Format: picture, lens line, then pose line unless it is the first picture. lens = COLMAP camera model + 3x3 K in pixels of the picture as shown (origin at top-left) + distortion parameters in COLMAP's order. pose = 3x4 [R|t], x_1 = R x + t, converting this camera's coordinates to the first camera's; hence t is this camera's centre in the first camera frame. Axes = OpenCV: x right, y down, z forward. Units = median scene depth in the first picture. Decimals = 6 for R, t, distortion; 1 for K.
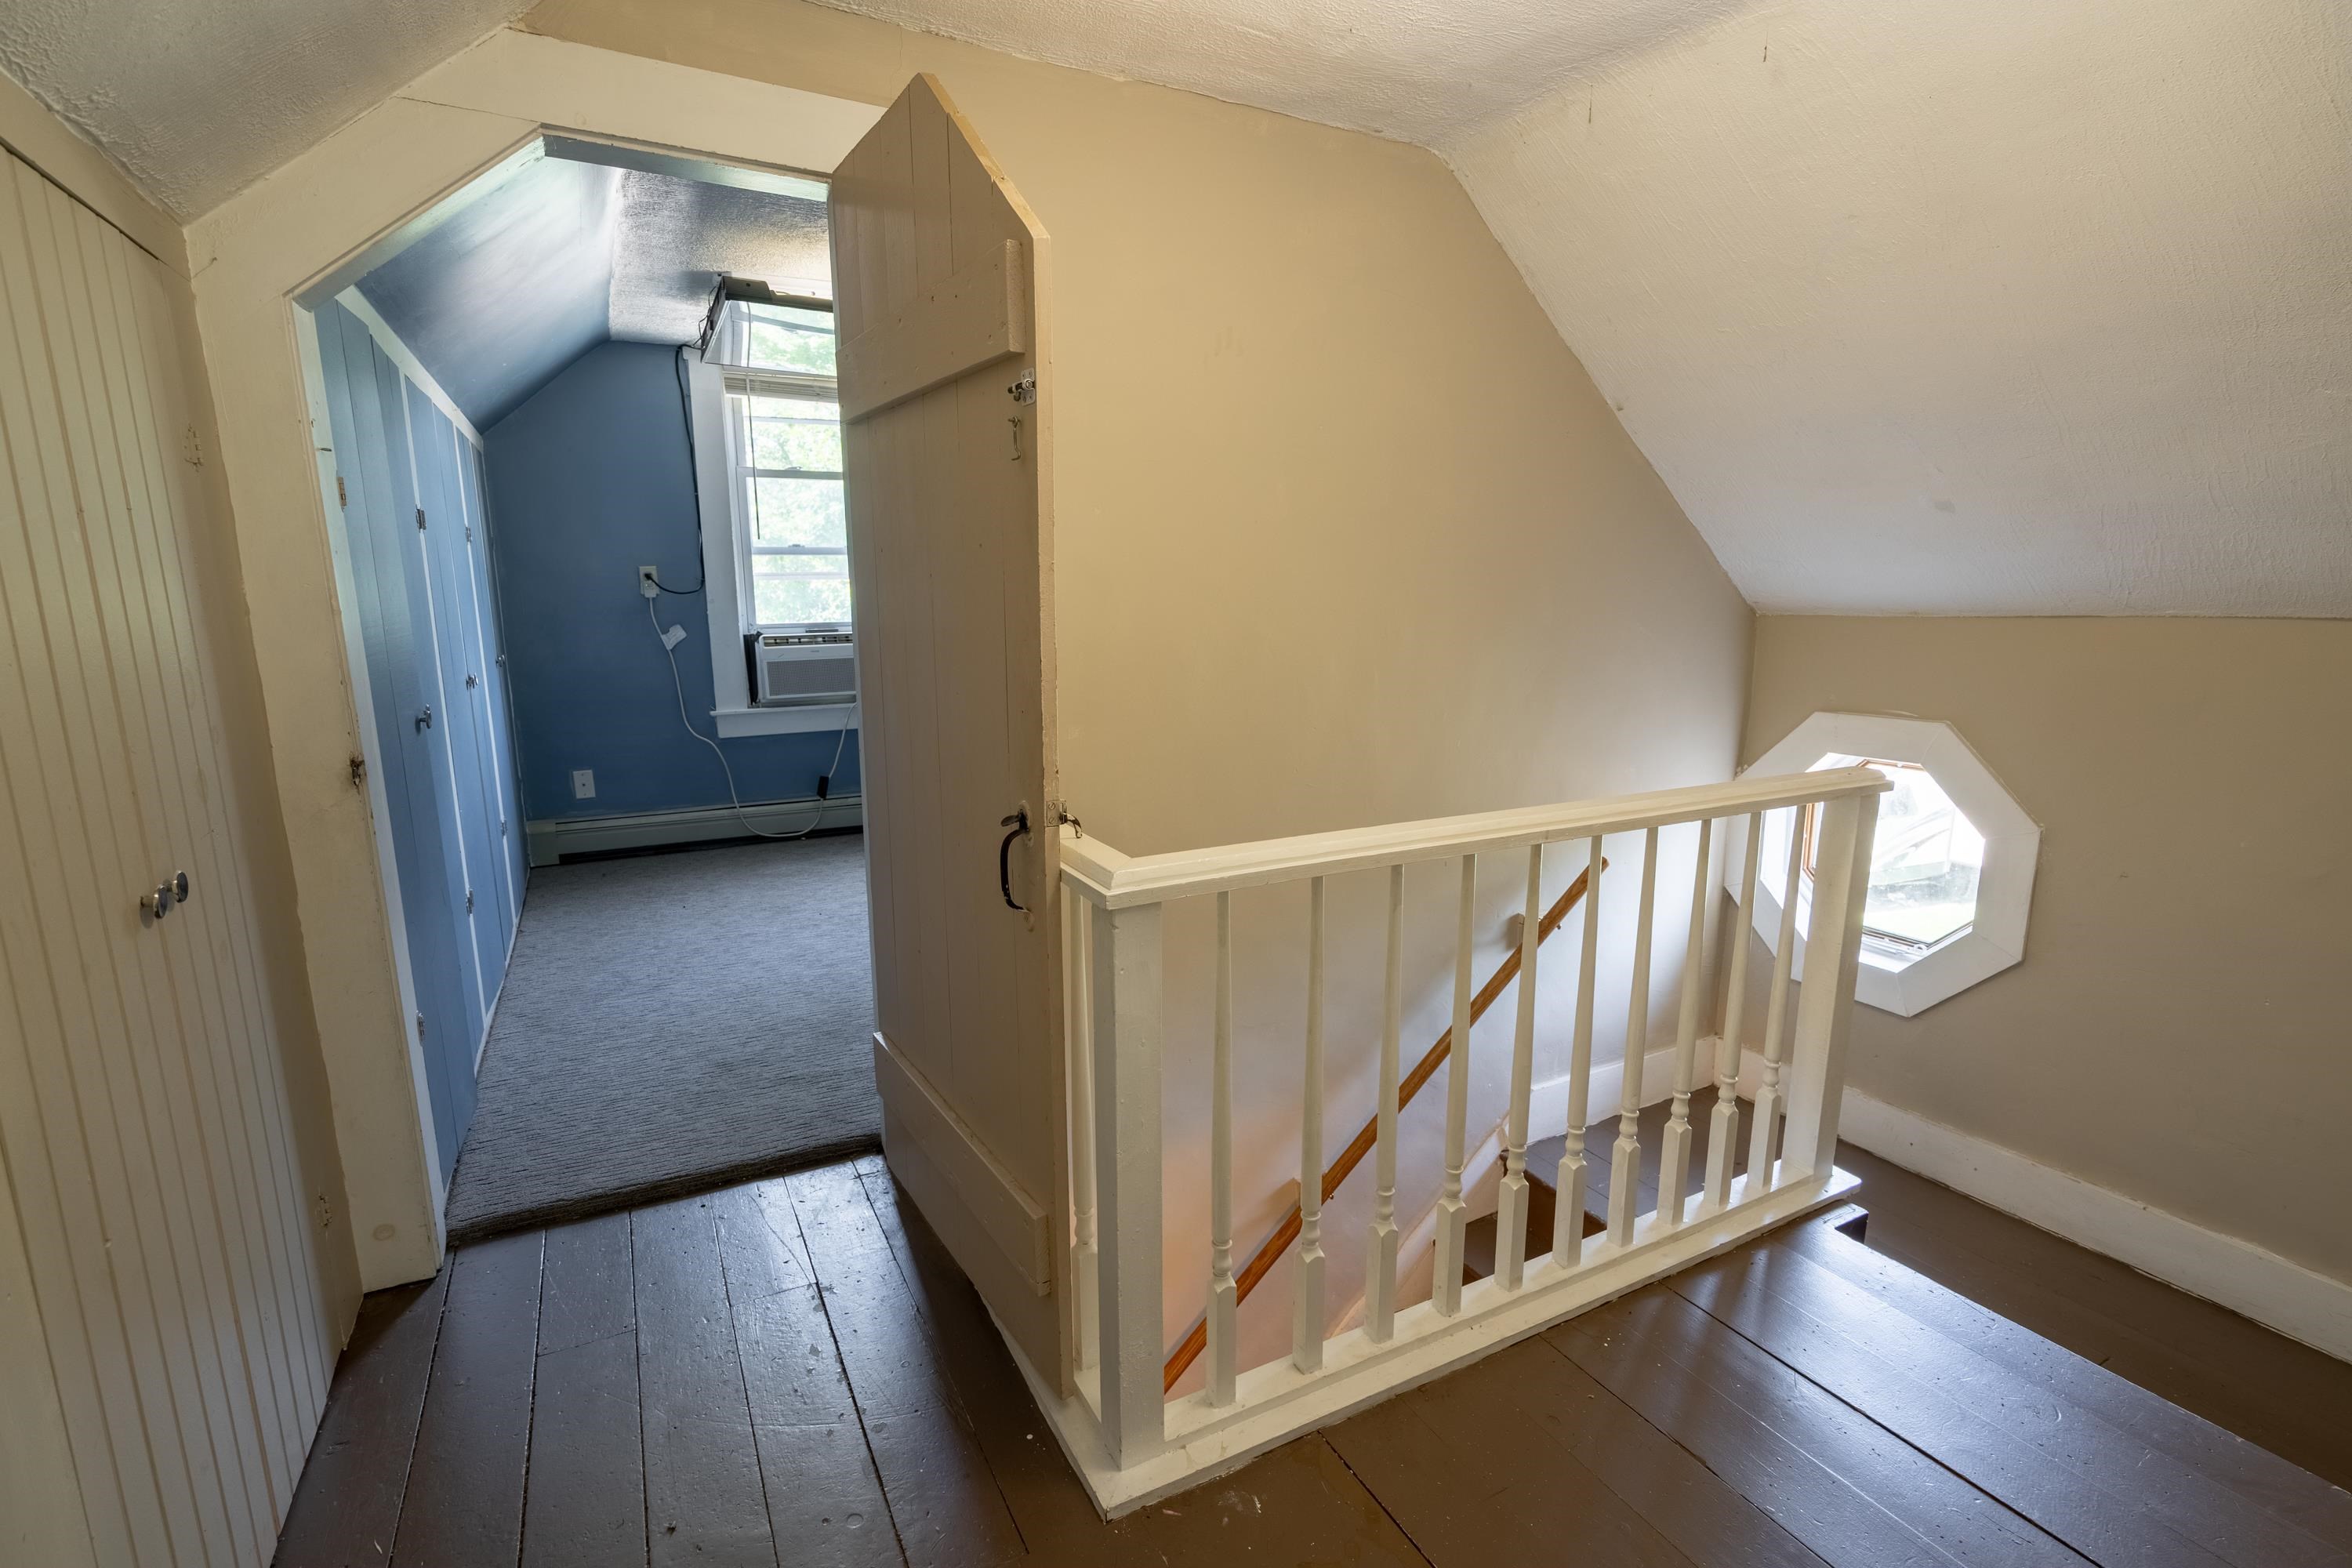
lens RADIAL K [[1081.9, 0, 1175.3], [0, 1081.9, 780.4], [0, 0, 1]] dist [-0.001615, 0.000436]
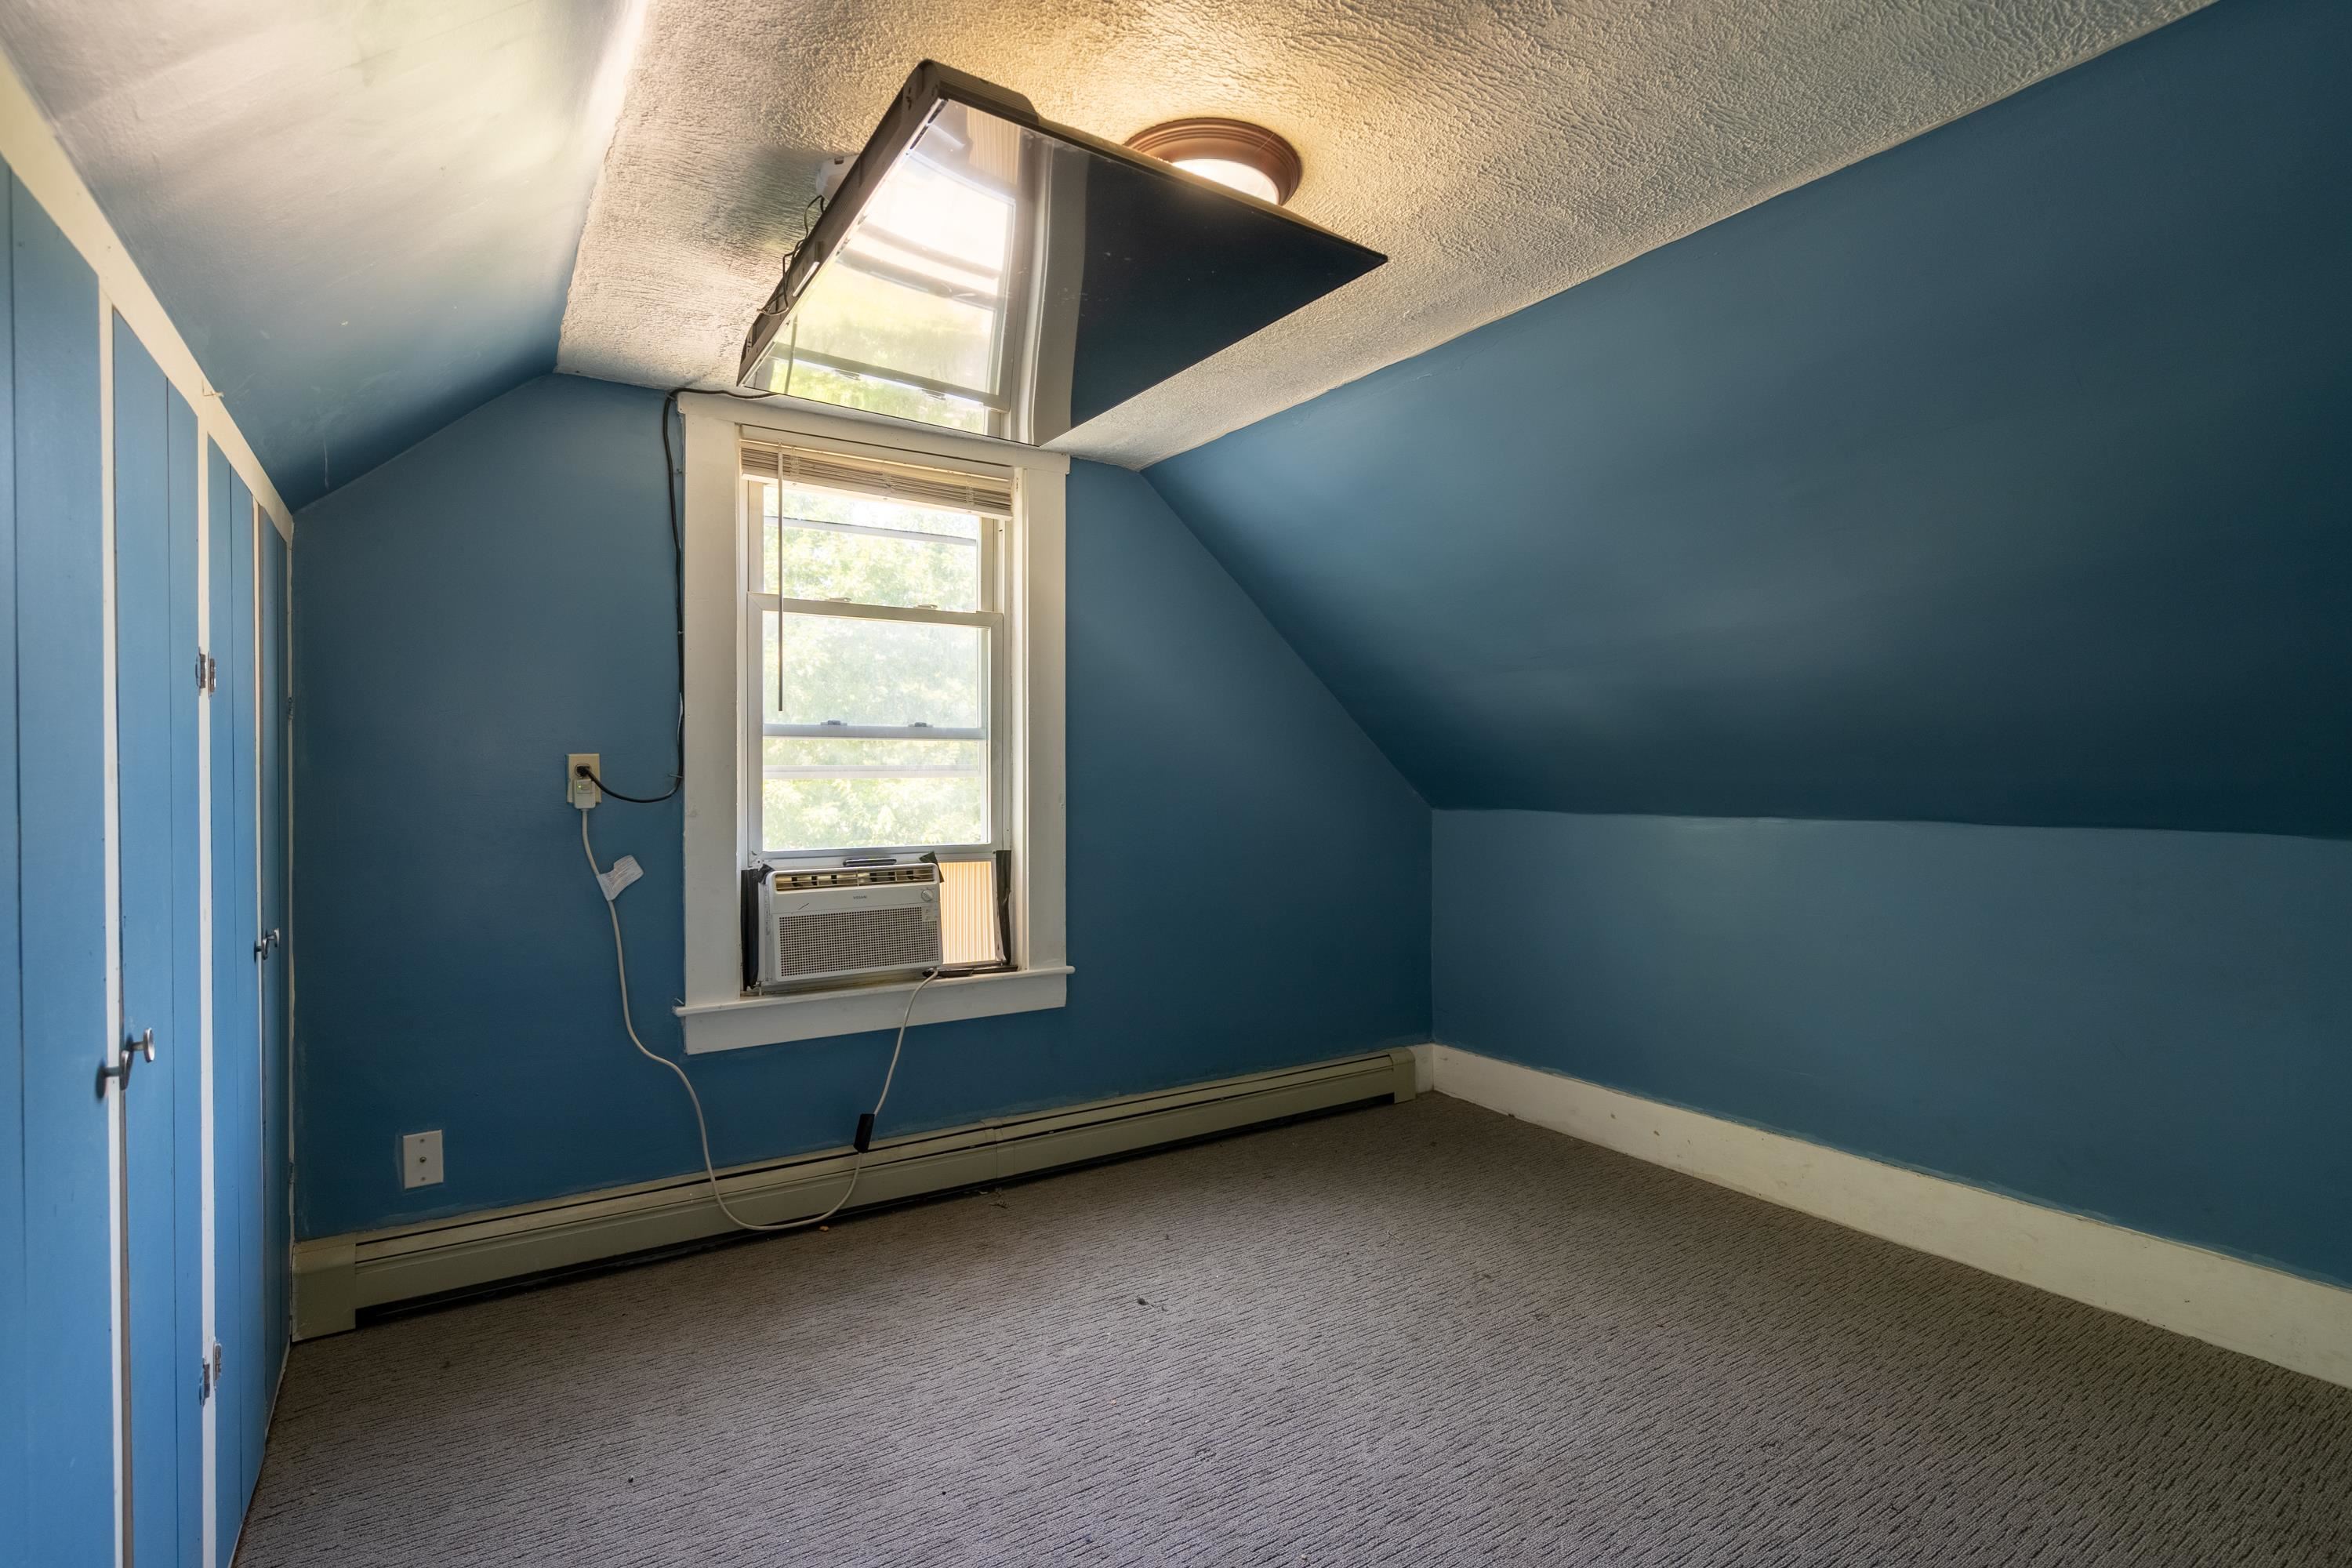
lens RADIAL K [[1081.9, 0, 1171.8], [0, 1081.9, 784.7], [0, 0, 1]] dist [-0.001615, 0.000436]
pose [[0.994491, 0.003153, 0.104778, -0.235515], [0.015618, 0.983934, -0.177849, -0.074915], [-0.103655, 0.178506, 0.978464, 0.407617]]
